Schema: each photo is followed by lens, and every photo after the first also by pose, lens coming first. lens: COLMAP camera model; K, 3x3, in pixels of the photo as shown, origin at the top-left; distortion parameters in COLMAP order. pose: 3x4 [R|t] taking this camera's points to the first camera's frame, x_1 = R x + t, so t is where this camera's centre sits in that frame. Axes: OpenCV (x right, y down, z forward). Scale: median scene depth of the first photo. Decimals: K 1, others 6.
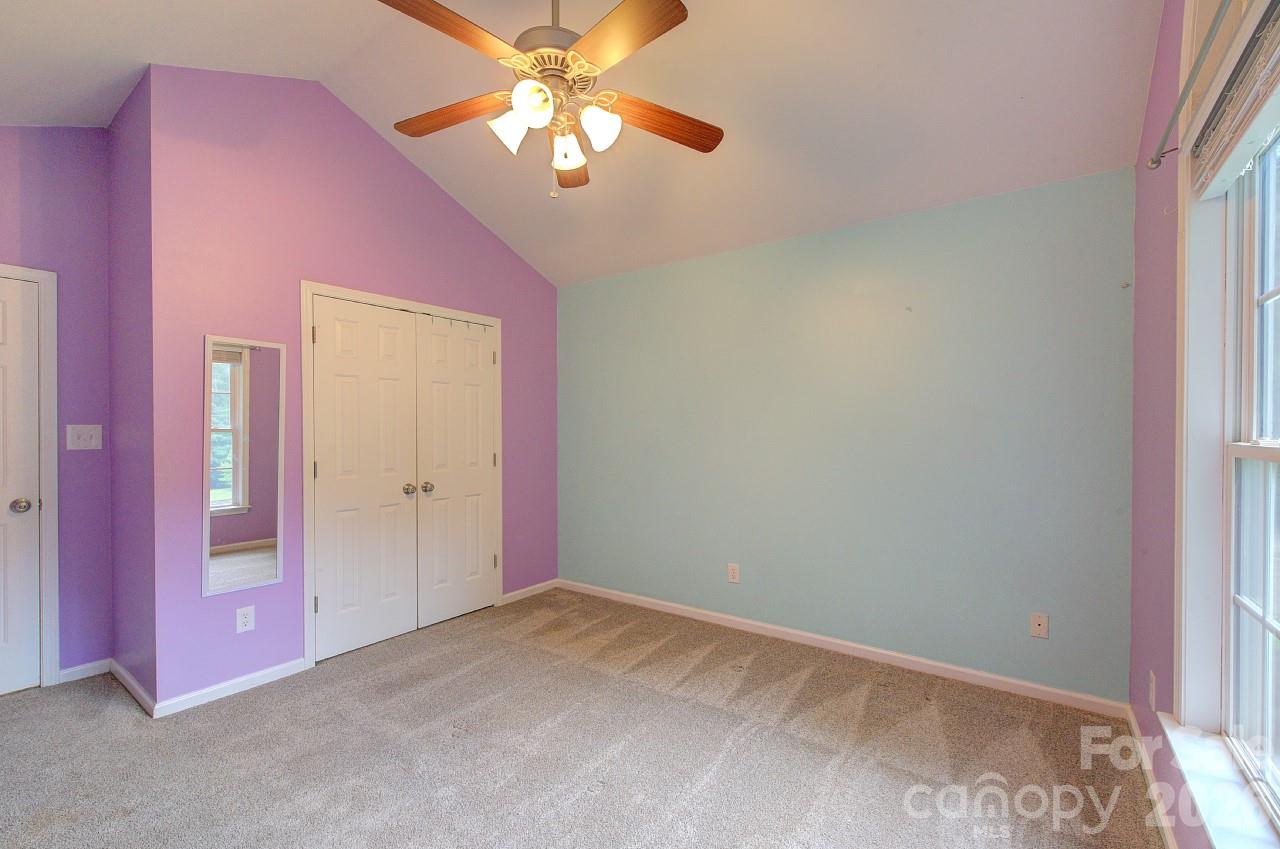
lens RADIAL K [[557.0, 0, 640.0], [0, 557.0, 424.5], [0, 0, 1]] dist [-0.000183, -0.000024]
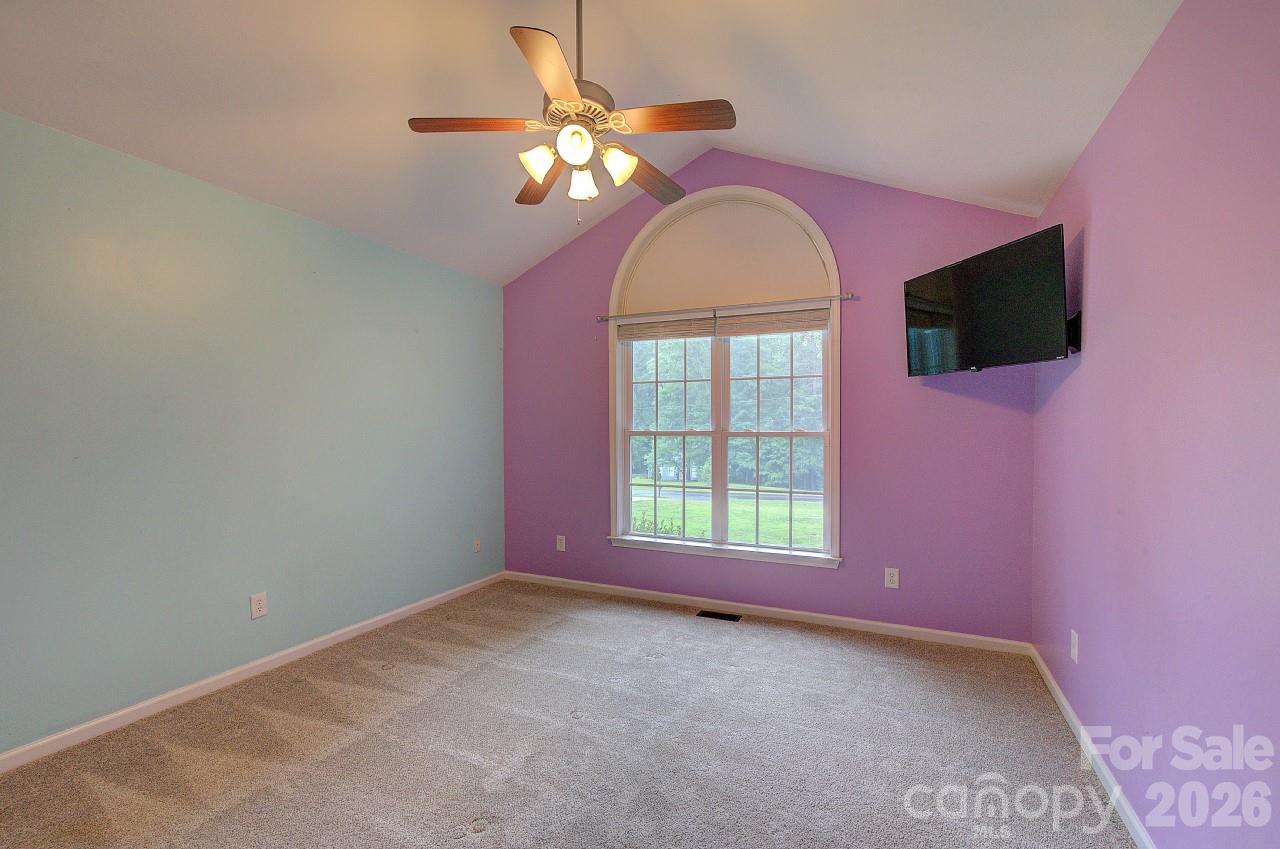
lens RADIAL K [[557.0, 0, 640.0], [0, 557.0, 424.5], [0, 0, 1]] dist [-0.000183, -0.000024]
pose [[-0.180646, -0.003330, 0.983543, -0.951503], [0.002562, 0.999989, 0.003857, -0.001326], [-0.983545, 0.003217, -0.180635, 0.781445]]
